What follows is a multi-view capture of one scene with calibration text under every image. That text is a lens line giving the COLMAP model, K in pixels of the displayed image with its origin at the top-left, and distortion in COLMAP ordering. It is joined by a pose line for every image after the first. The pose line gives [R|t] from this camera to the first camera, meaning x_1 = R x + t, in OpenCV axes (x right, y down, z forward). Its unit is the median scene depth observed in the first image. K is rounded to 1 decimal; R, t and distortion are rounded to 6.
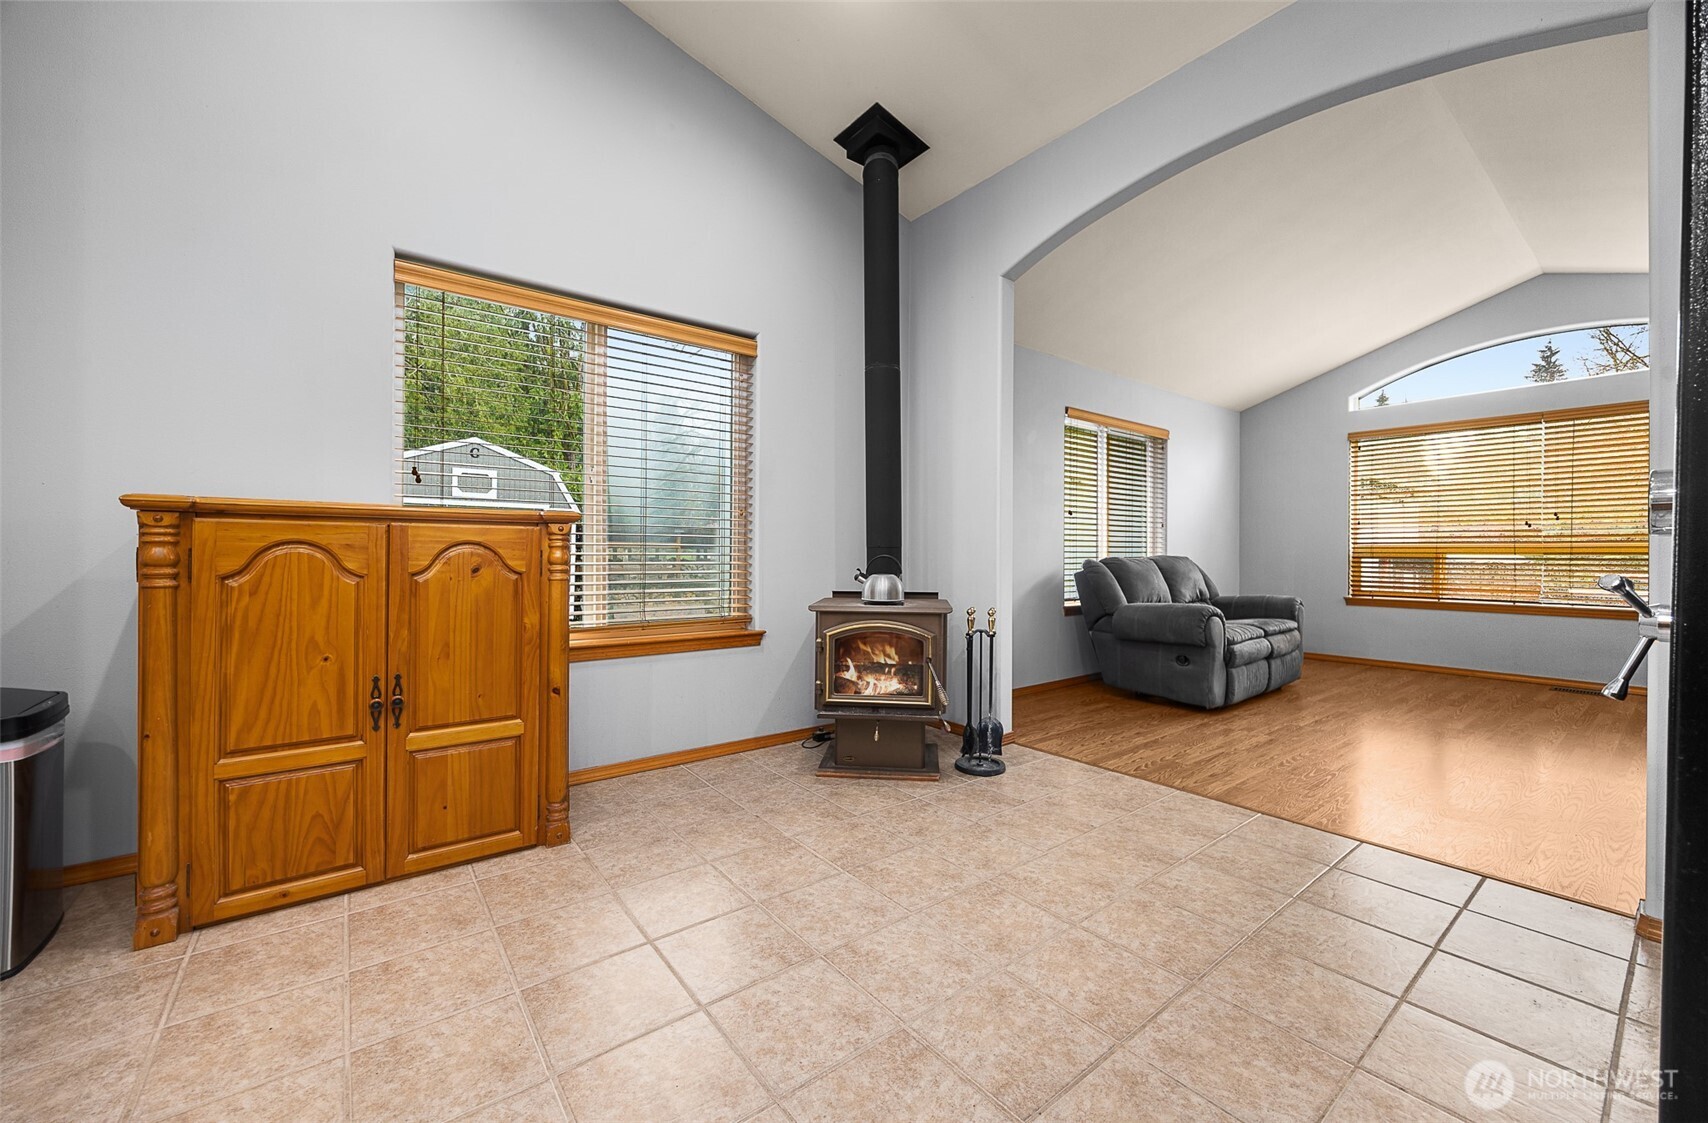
lens RADIAL K [[657.9, 0, 856.6], [0, 657.9, 556.3], [0, 0, 1]] dist [-0.001567, -0.000130]
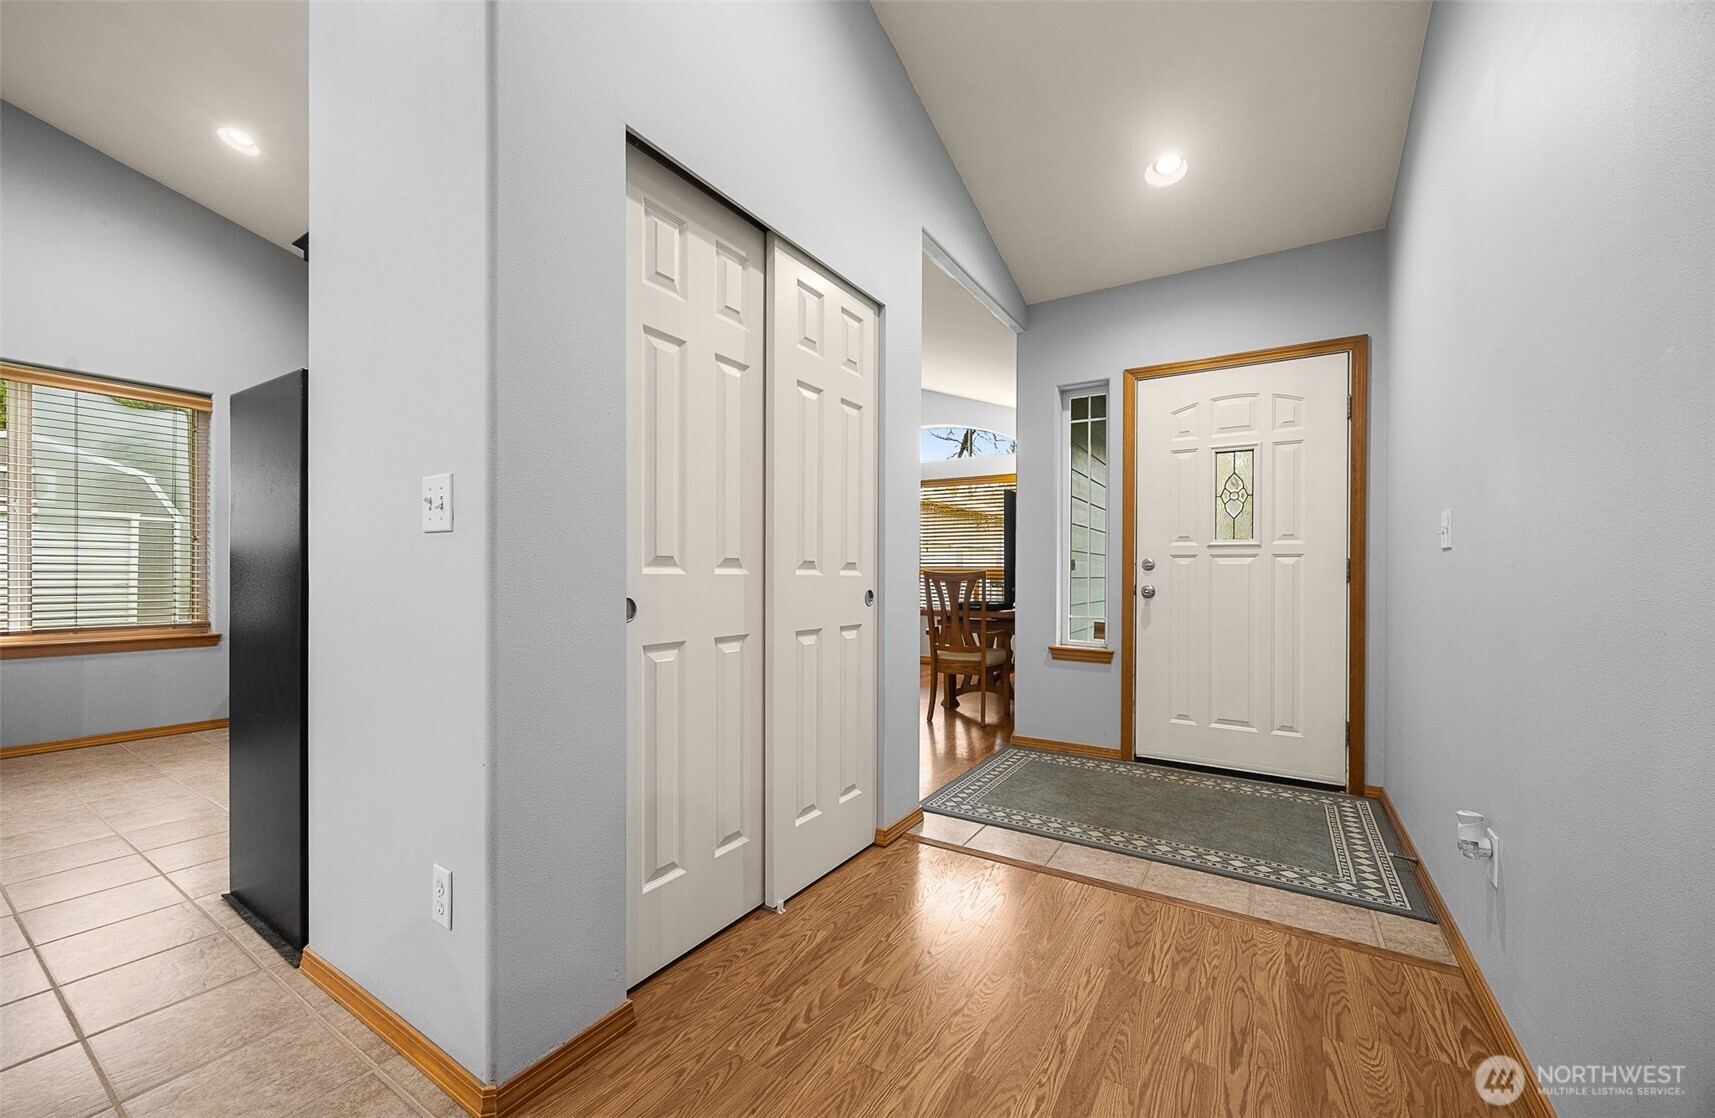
lens RADIAL K [[661.8, 0, 856.2], [0, 661.8, 573.7], [0, 0, 1]] dist [-0.002091, -0.001109]
pose [[0.942621, -0.003773, 0.333845, 0.416942], [0.001774, 0.999979, 0.006292, -0.004200], [-0.333861, -0.005339, 0.942607, -0.418550]]
